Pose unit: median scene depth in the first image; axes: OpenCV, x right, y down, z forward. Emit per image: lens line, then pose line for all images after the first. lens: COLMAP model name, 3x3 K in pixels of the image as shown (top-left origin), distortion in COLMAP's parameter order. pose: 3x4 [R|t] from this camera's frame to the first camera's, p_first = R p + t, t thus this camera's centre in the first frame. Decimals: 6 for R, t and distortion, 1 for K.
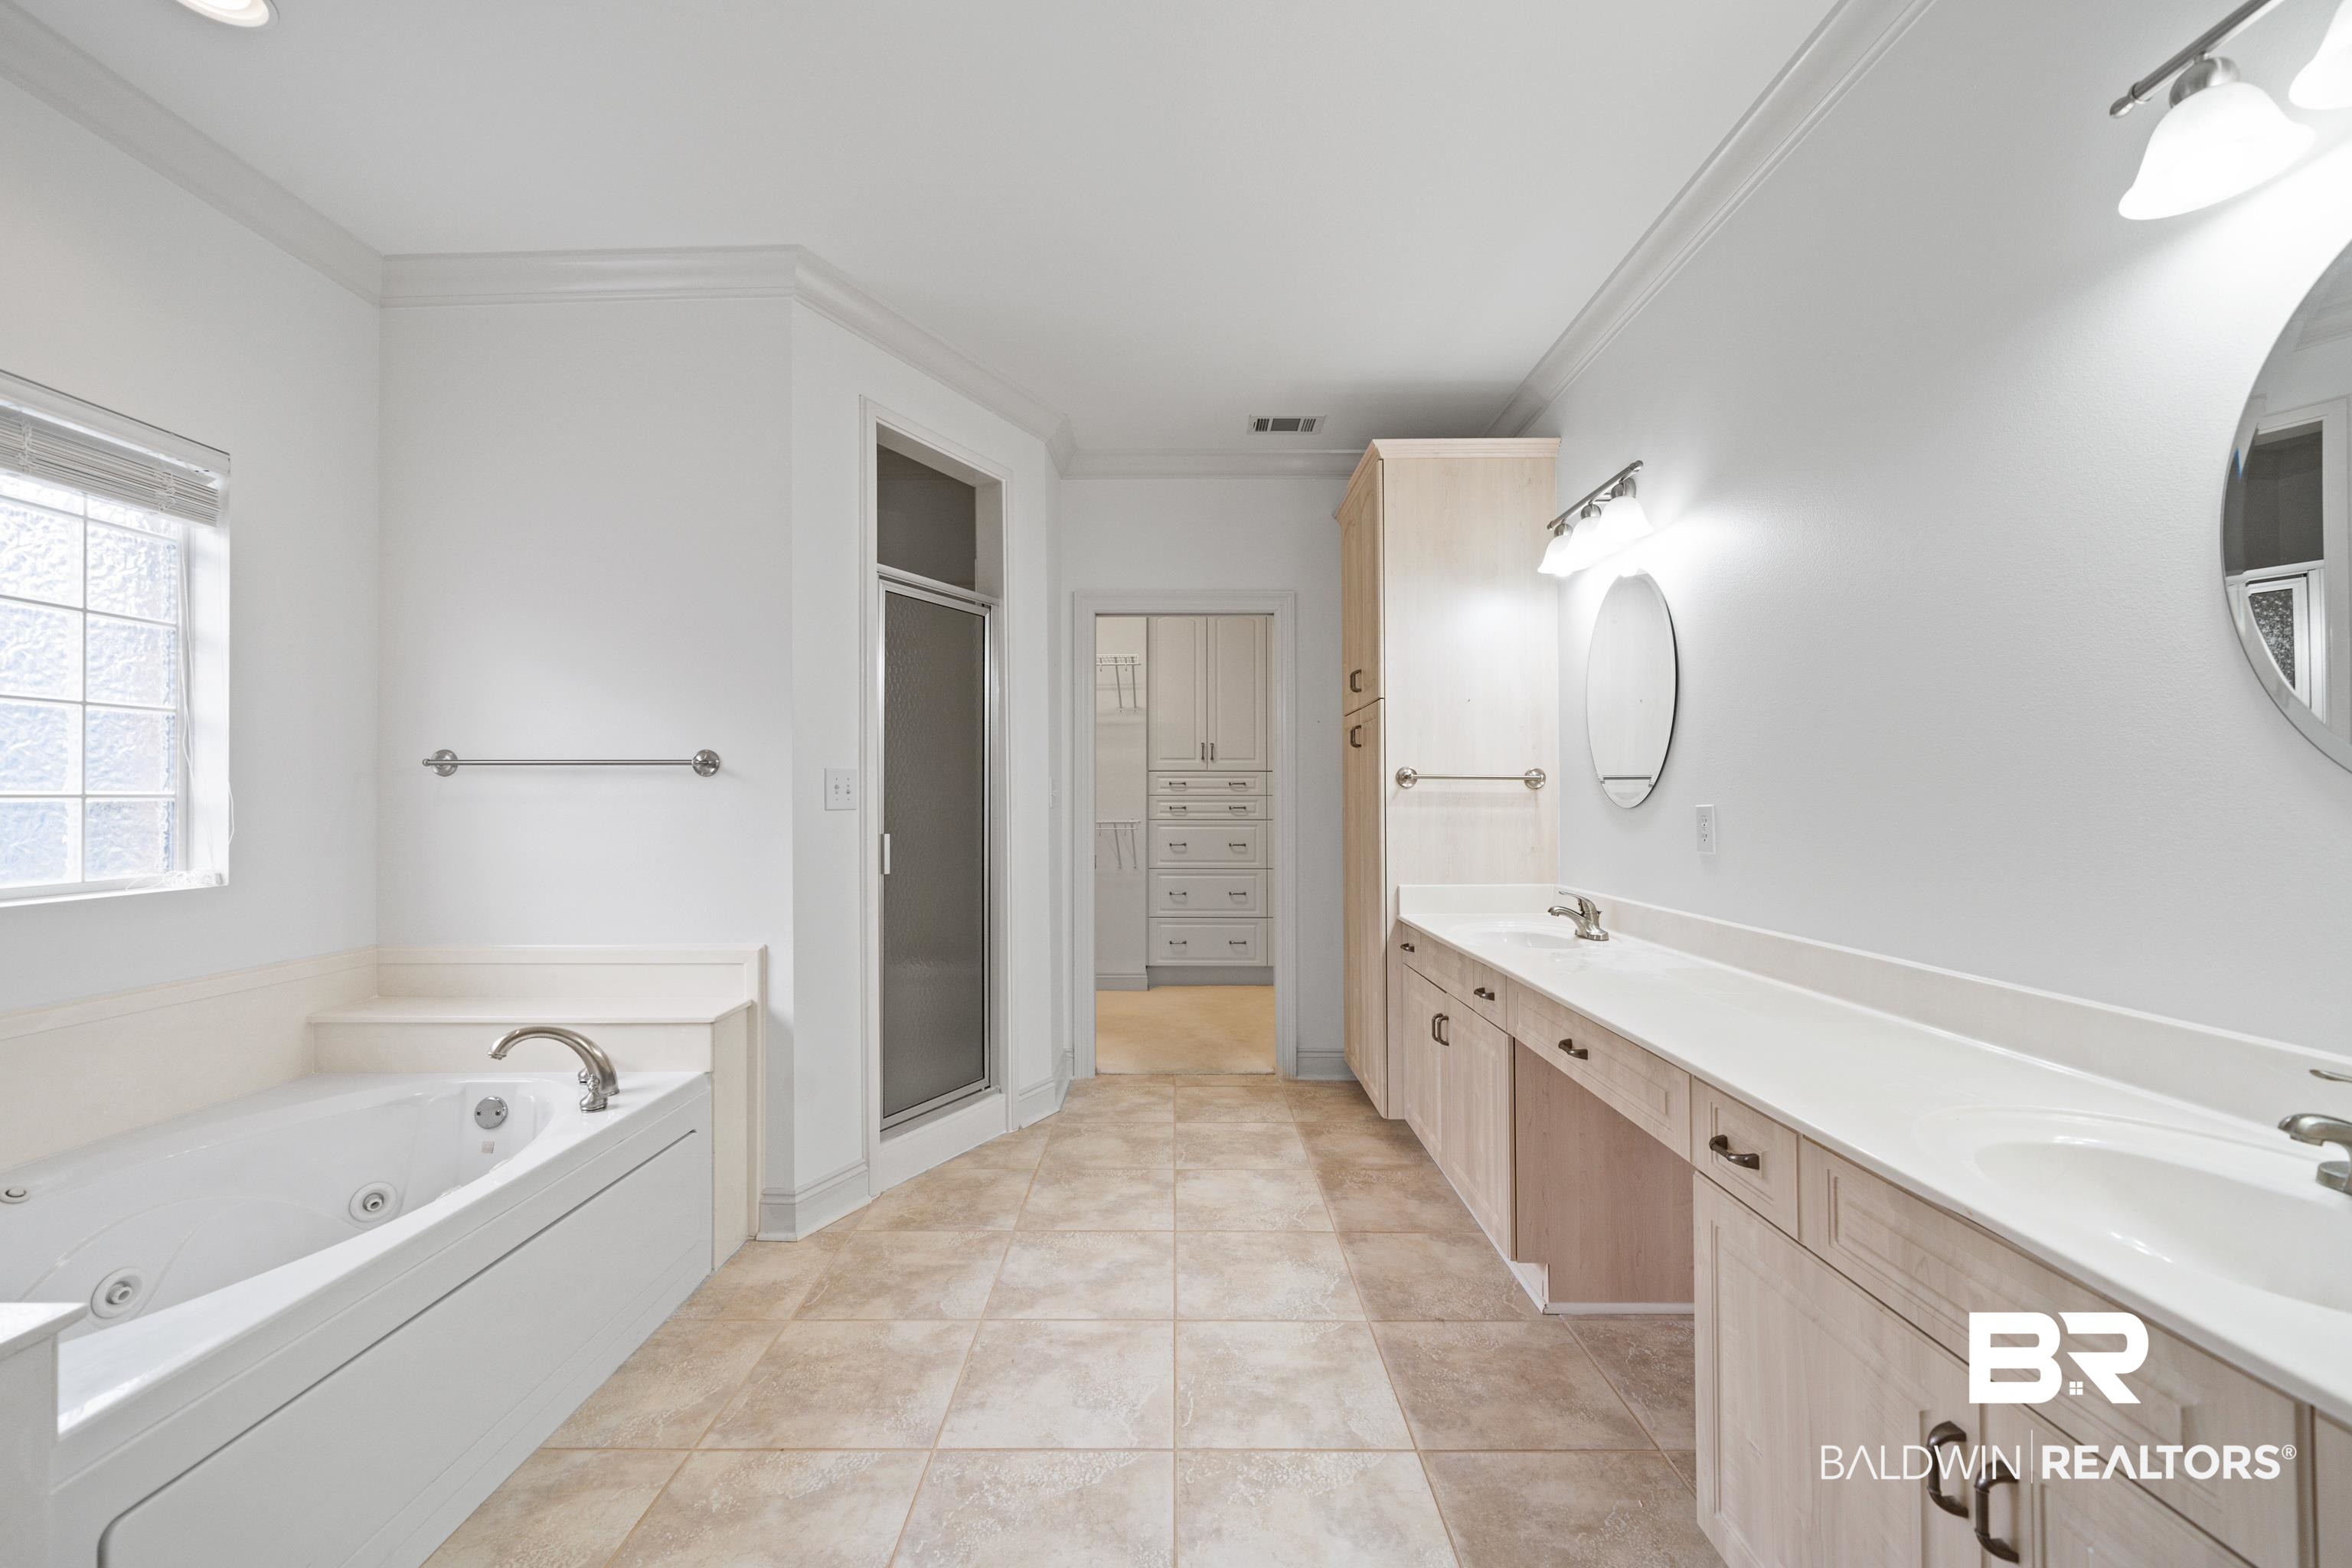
lens RADIAL K [[953.2, 0, 1177.3], [0, 953.2, 790.6], [0, 0, 1]] dist [-0.000577, -0.000126]
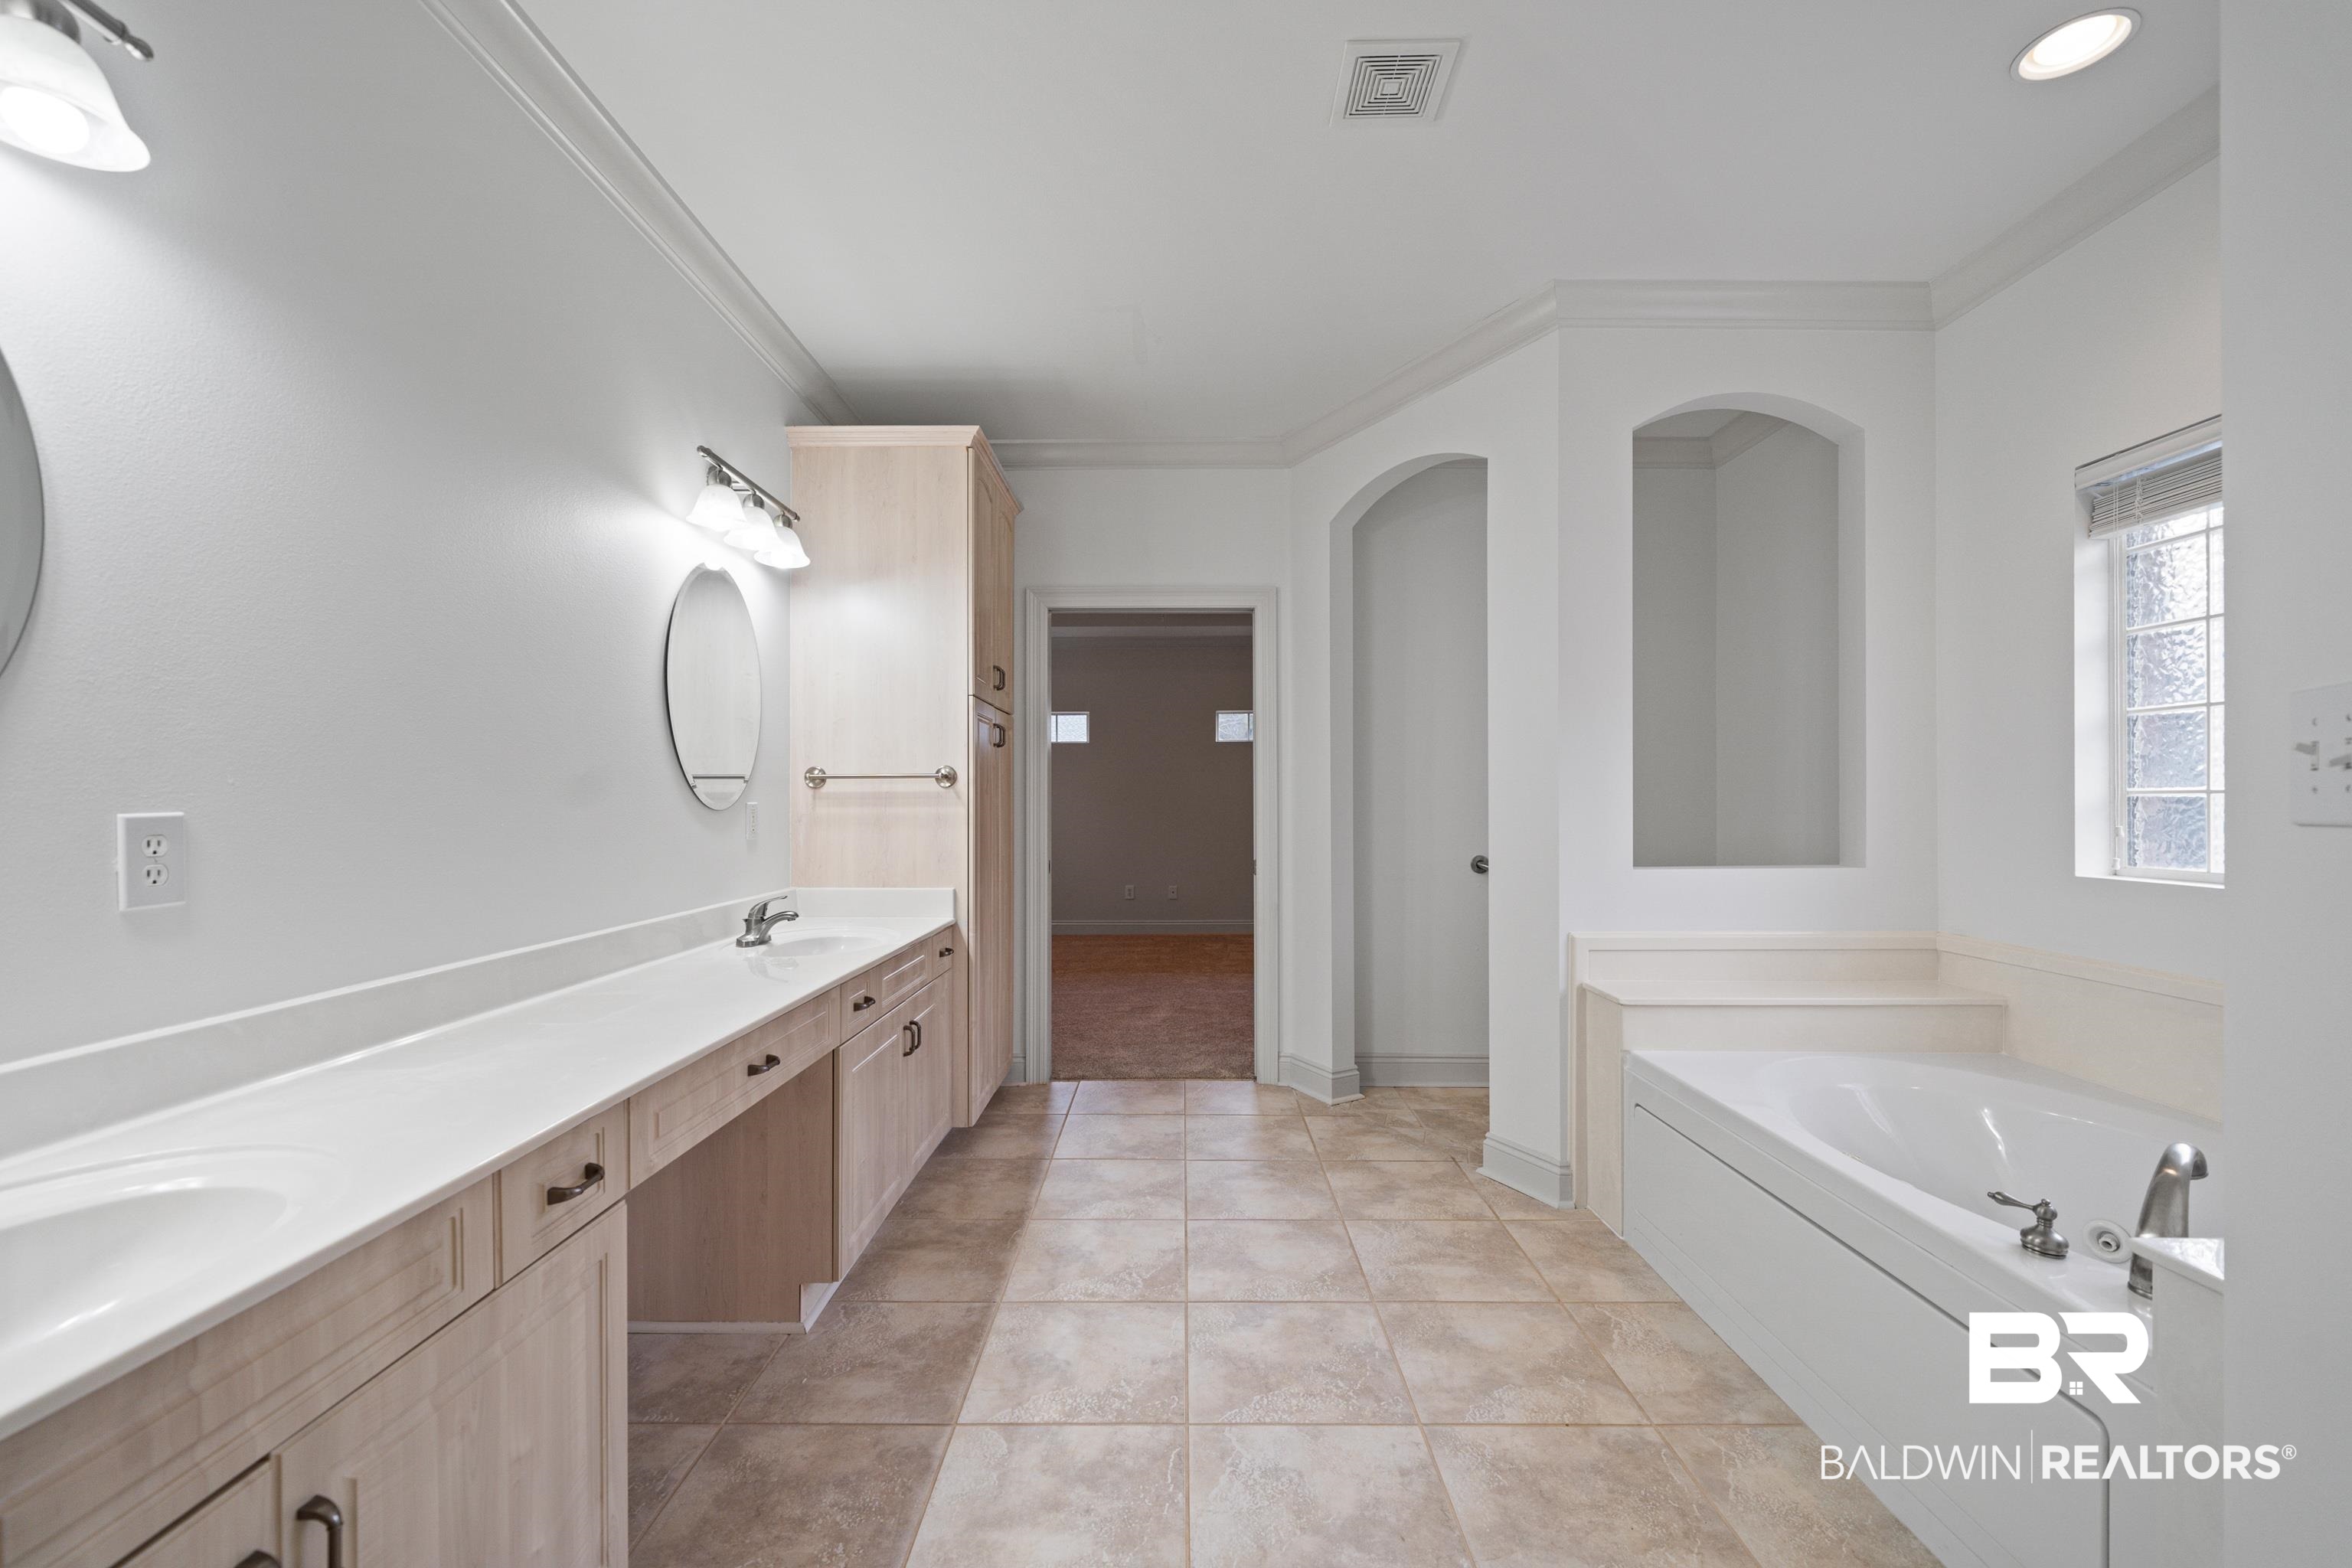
lens RADIAL K [[953.2, 0, 1177.3], [0, 953.2, 790.6], [0, 0, 1]] dist [-0.000577, -0.000126]
pose [[-0.999962, 0.004808, 0.007234, -0.001864], [0.004653, 0.999763, -0.021268, 0.021515], [-0.007335, -0.021234, -0.999748, 1.936290]]
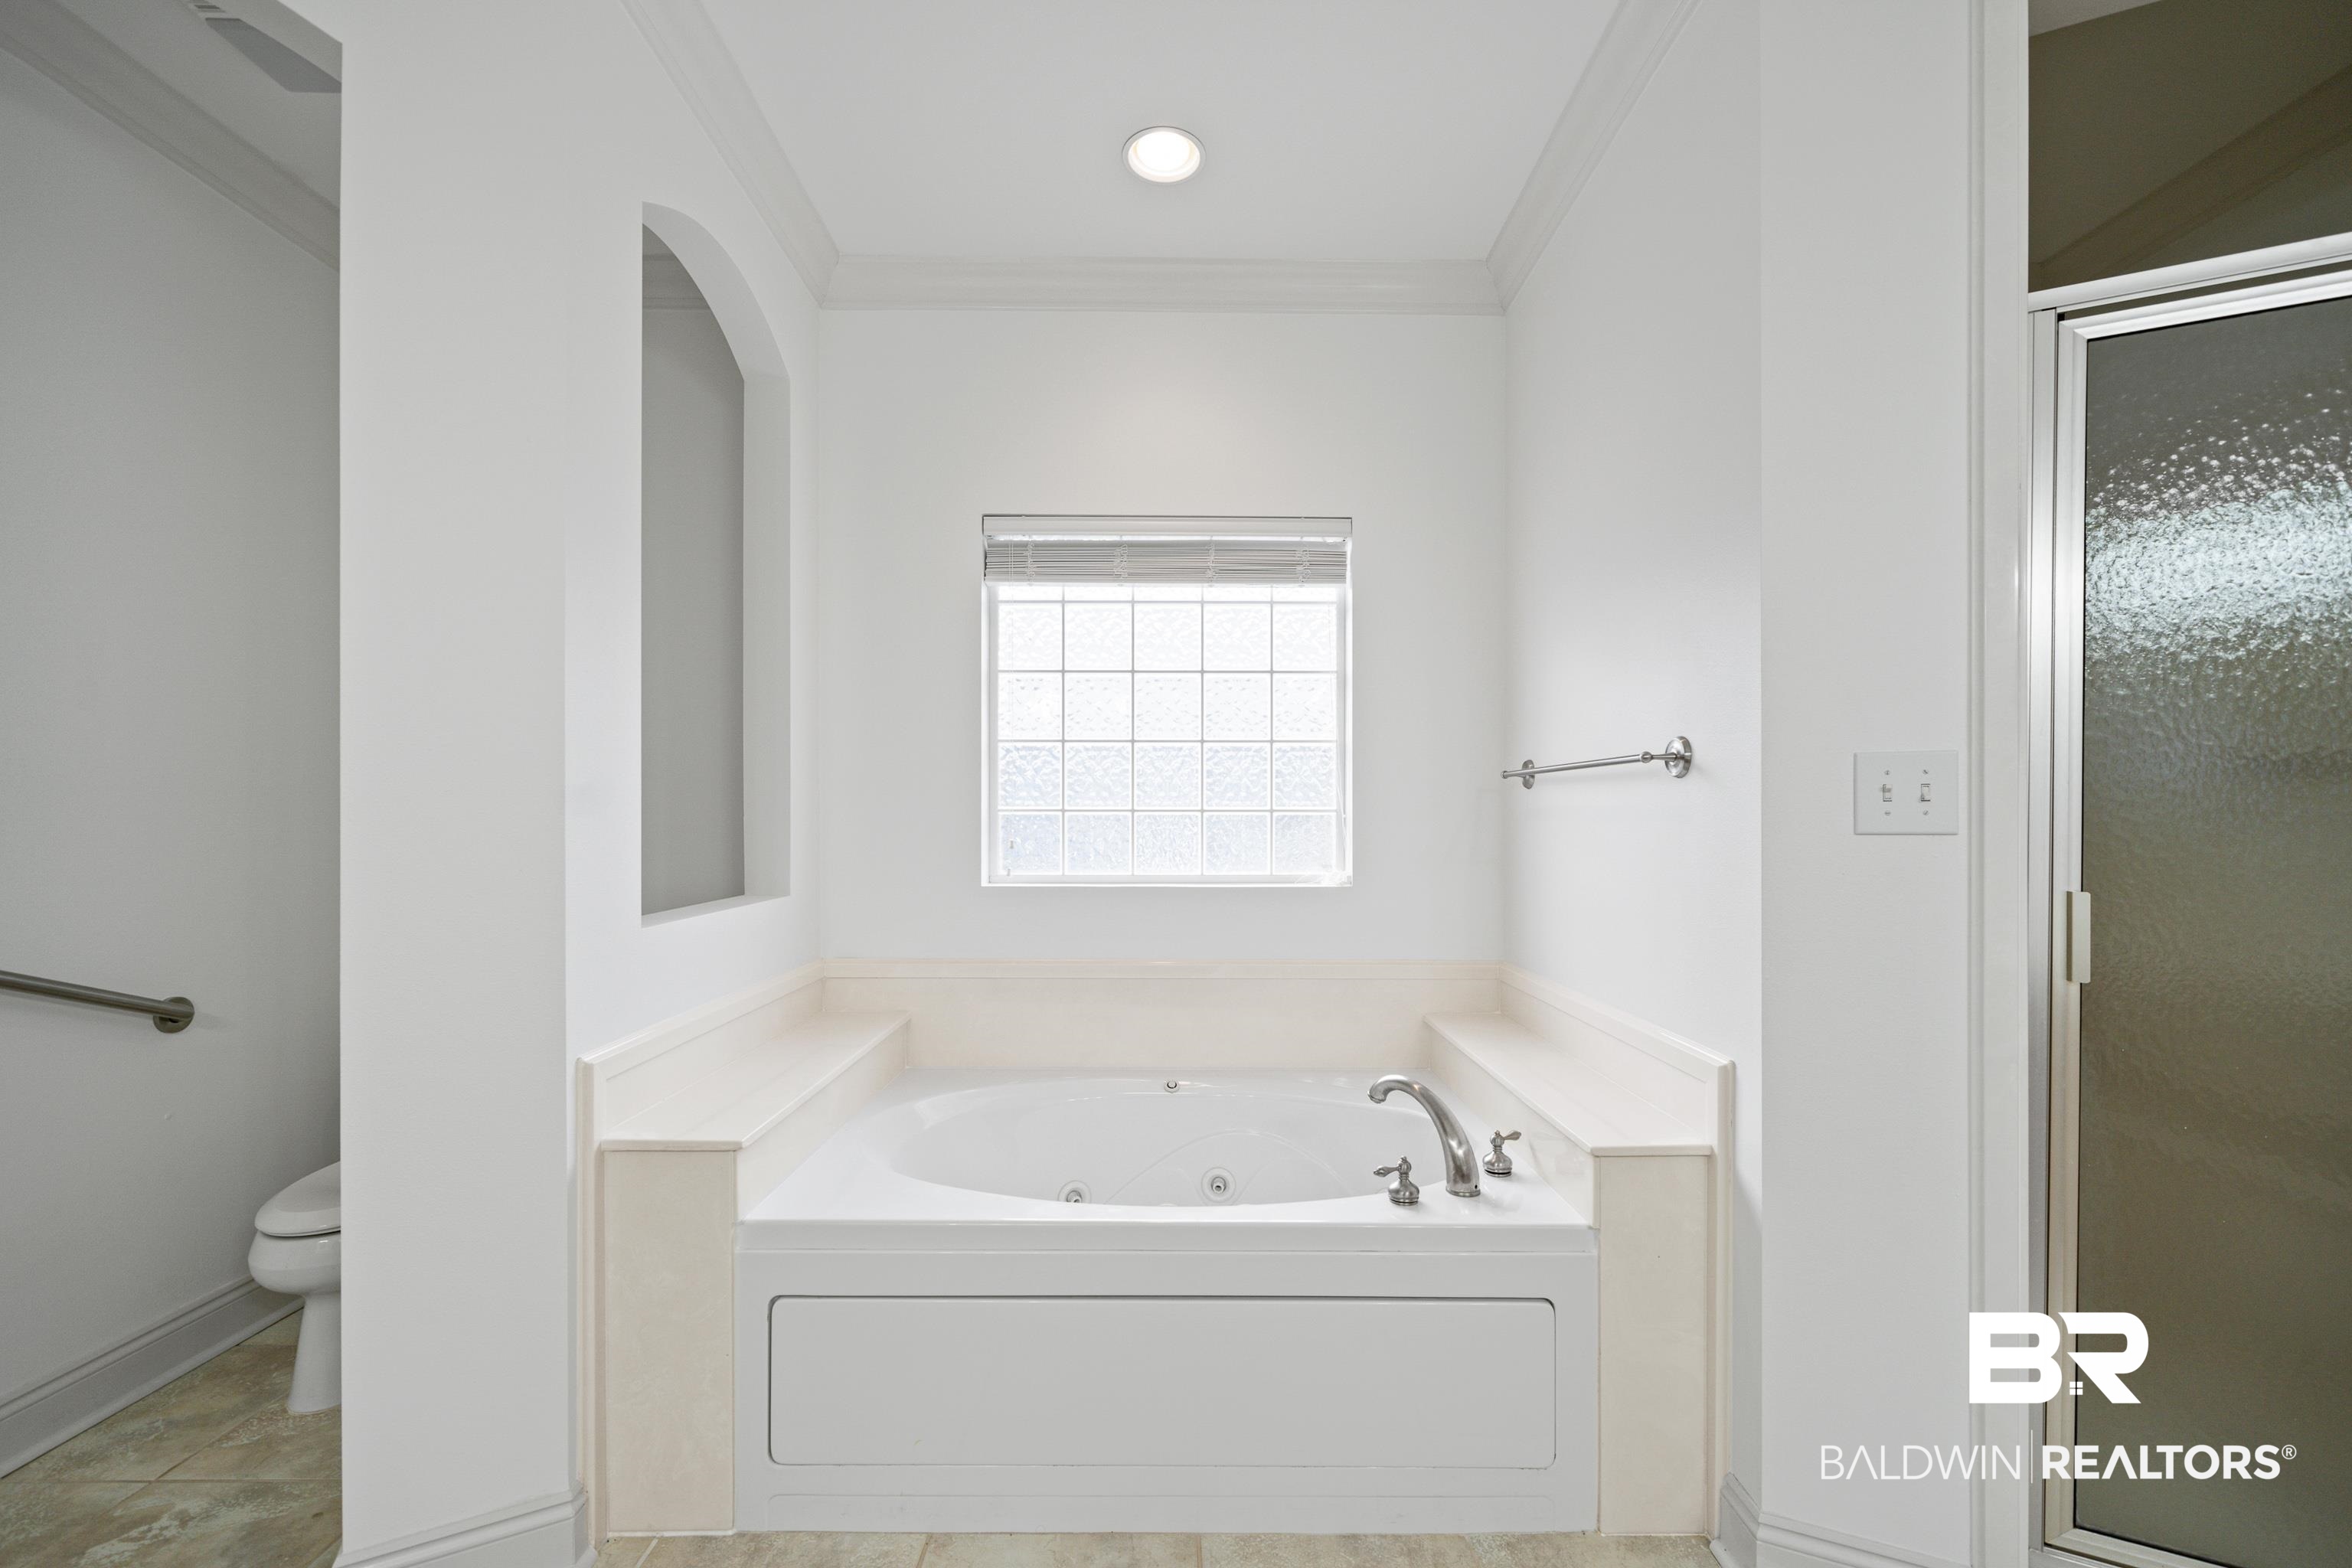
lens RADIAL K [[971.3, 0, 1169.6], [0, 971.3, 817.2], [0, 0, 1]] dist [0.001260, 0.000195]
pose [[0.005103, 0.004148, -0.999978, 0.233064], [0.007876, 0.999960, 0.004188, 0.008839], [0.999956, -0.007897, 0.005071, 0.917130]]
